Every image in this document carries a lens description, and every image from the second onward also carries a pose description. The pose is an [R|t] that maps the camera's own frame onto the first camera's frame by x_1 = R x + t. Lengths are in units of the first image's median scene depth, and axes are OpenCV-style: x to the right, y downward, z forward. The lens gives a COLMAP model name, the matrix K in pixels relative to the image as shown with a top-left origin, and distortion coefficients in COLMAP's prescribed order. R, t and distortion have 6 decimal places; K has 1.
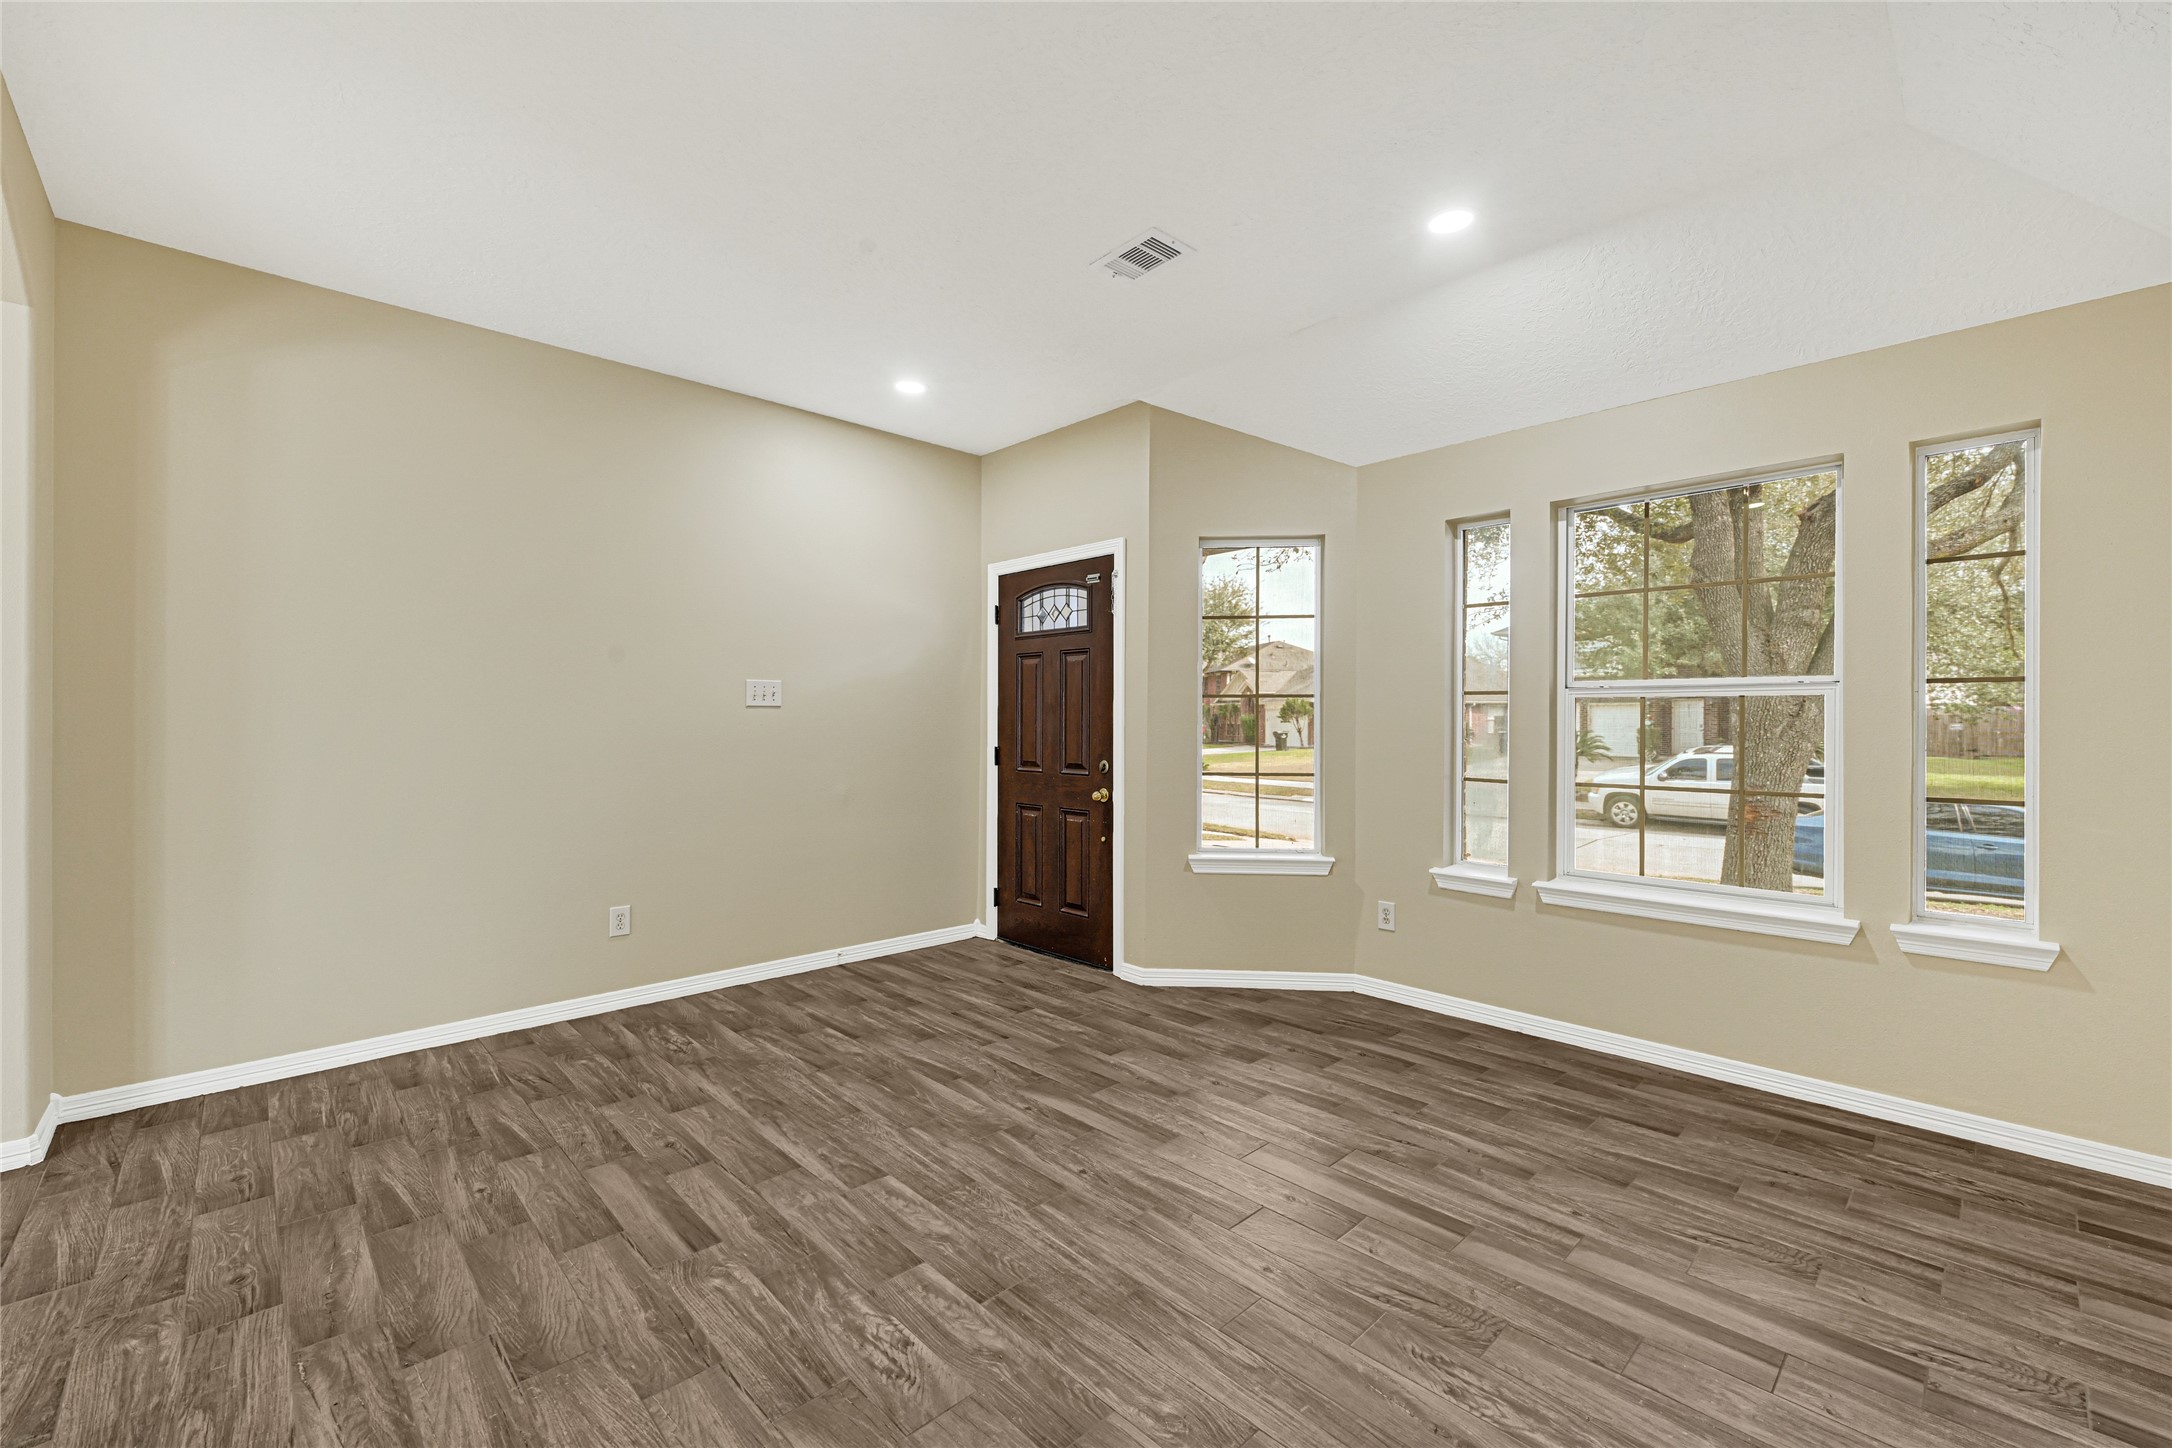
lens RADIAL K [[894.0, 0, 1082.2], [0, 894.0, 724.9], [0, 0, 1]] dist [0.000189, -0.000241]
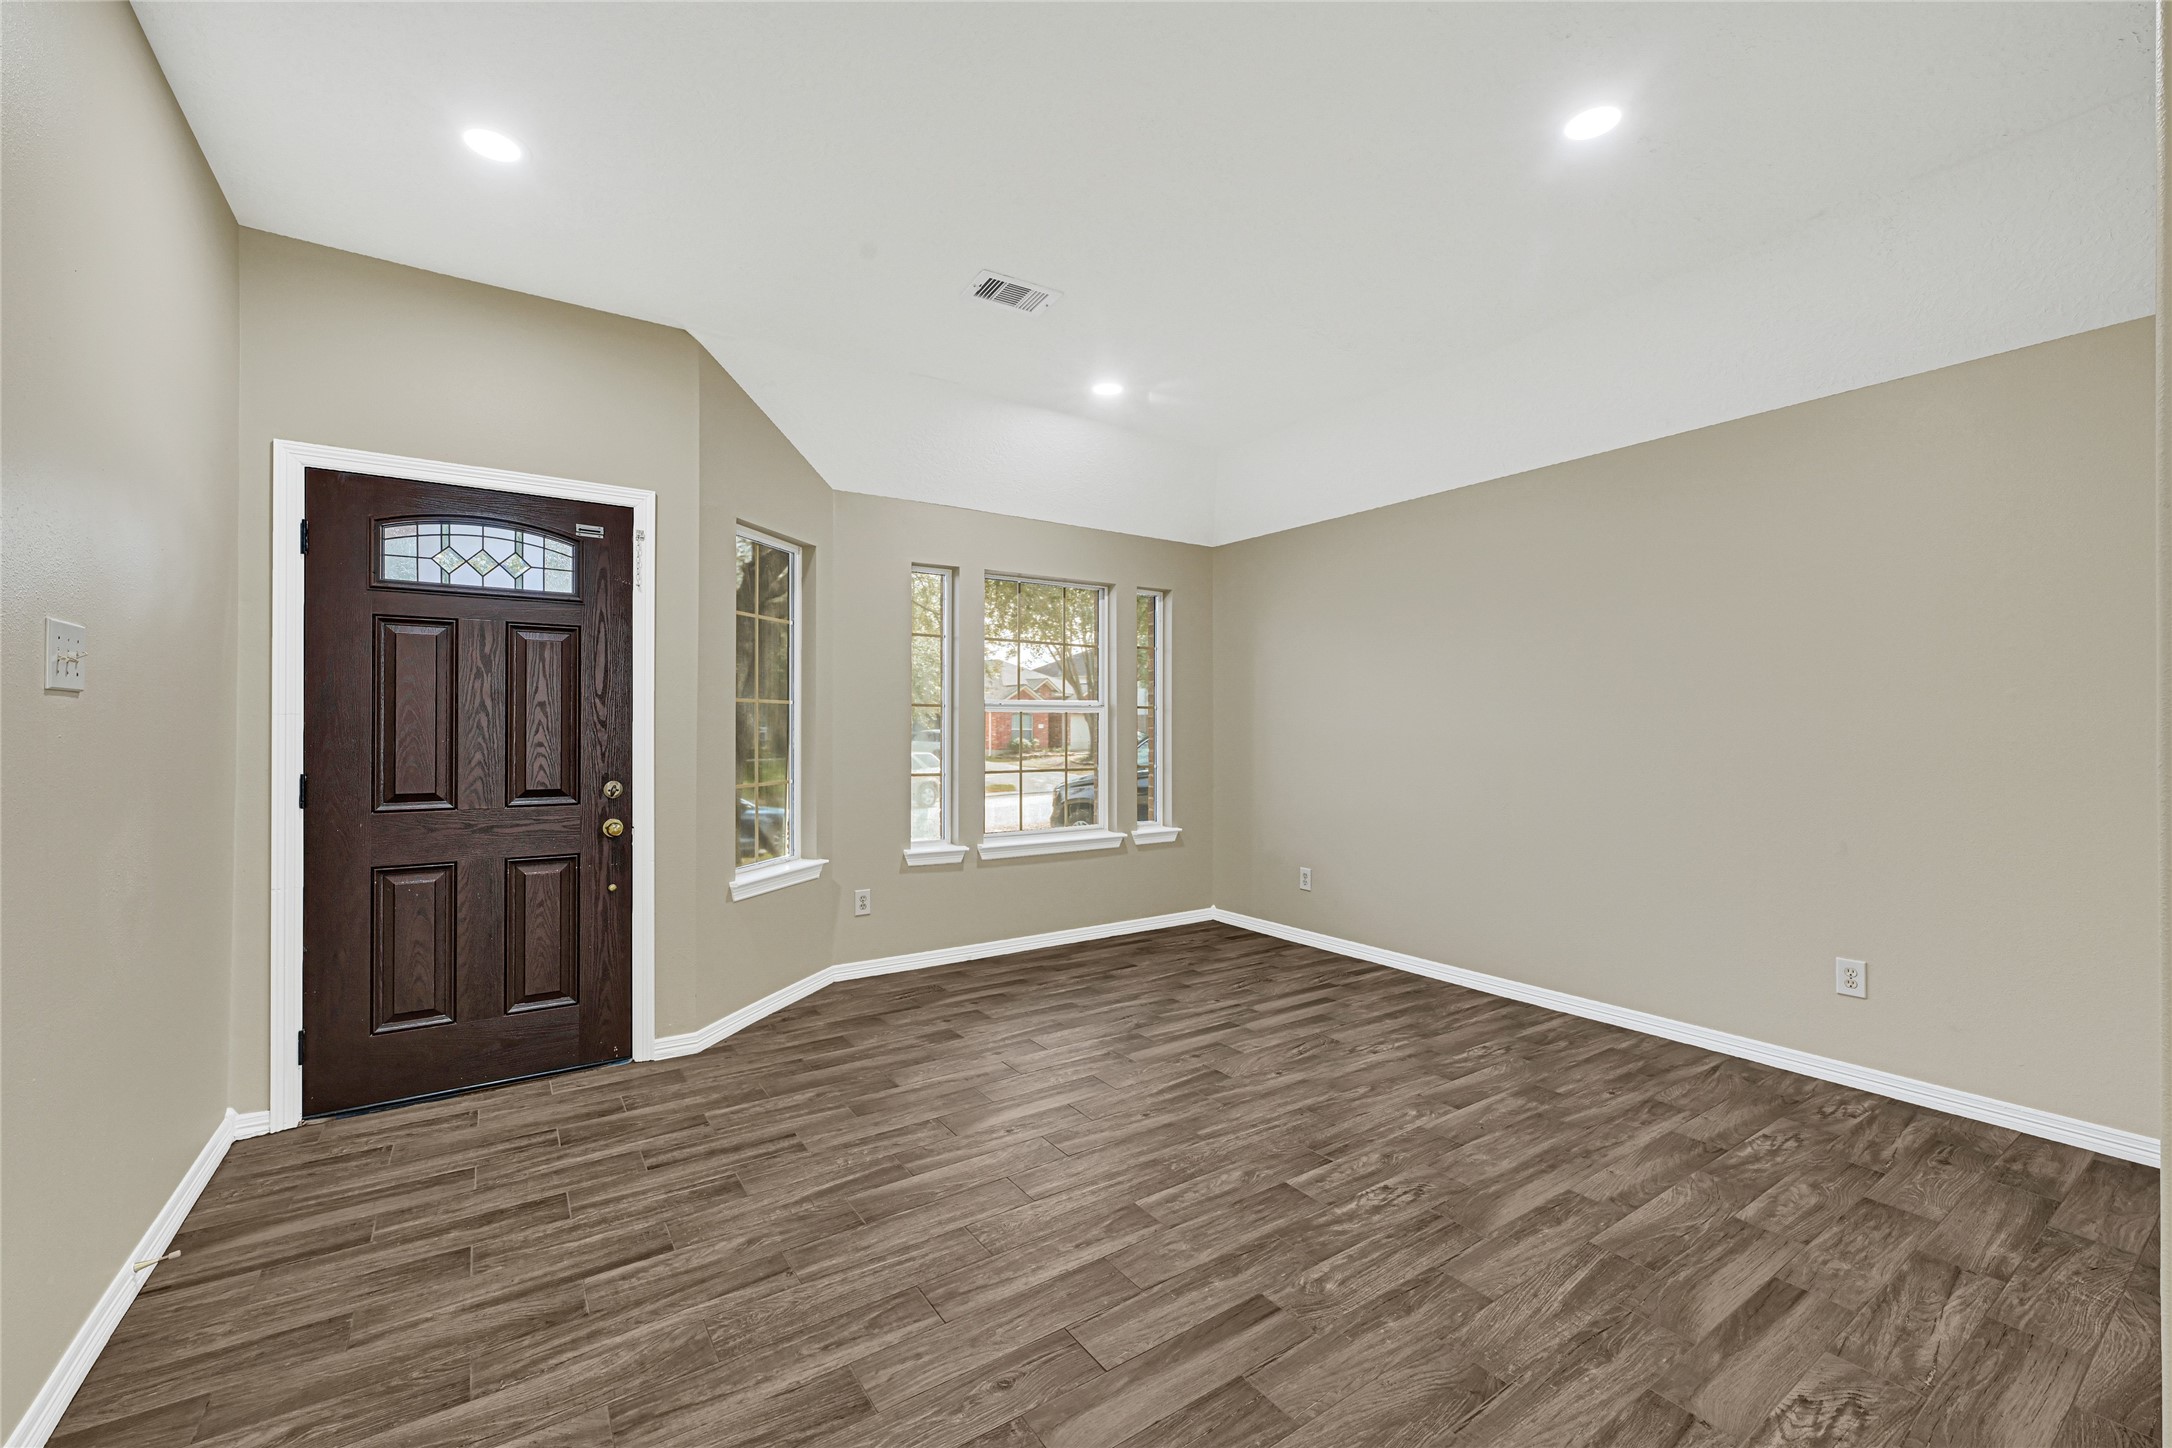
lens RADIAL K [[894.0, 0, 1082.2], [0, 894.0, 724.9], [0, 0, 1]] dist [0.000189, -0.000241]
pose [[0.158146, 0.002411, 0.987413, -1.064125], [0.003676, 0.999989, -0.003031, -0.004946], [-0.987409, 0.004109, 0.158135, 0.818646]]
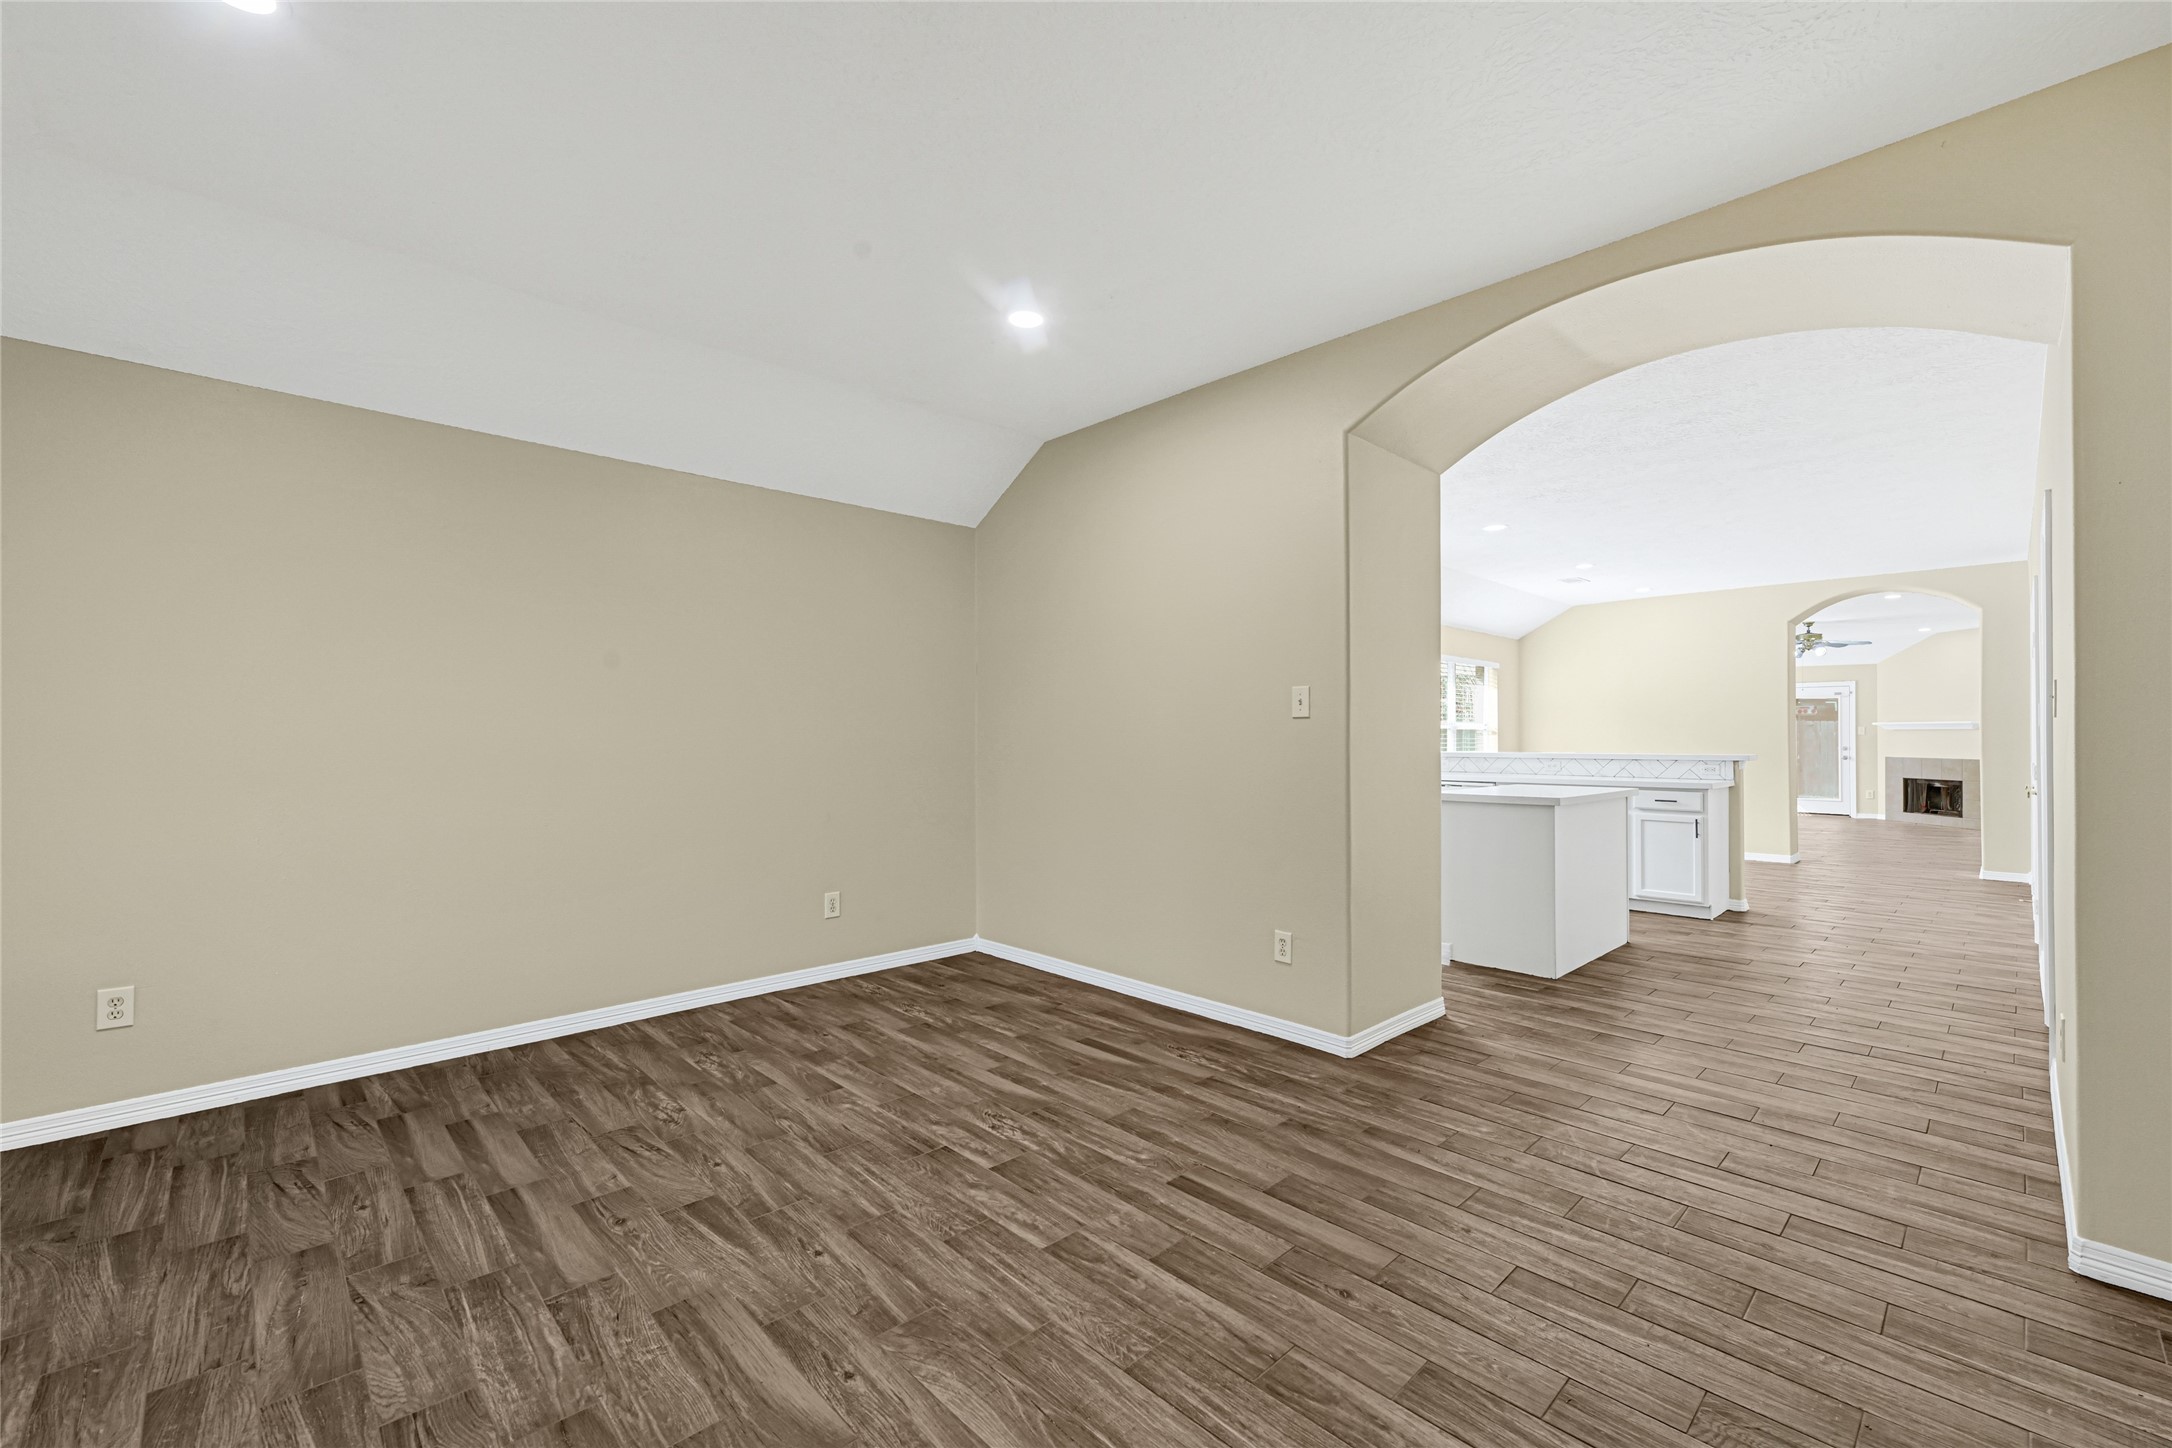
lens RADIAL K [[892.9, 0, 1092.4], [0, 892.9, 725.2], [0, 0, 1]] dist [-0.001204, -0.000150]
pose [[-0.999841, -0.003512, -0.017460, -0.226138], [-0.003380, 0.999965, -0.007593, -0.005453], [0.017487, -0.007533, -0.999819, 1.711334]]
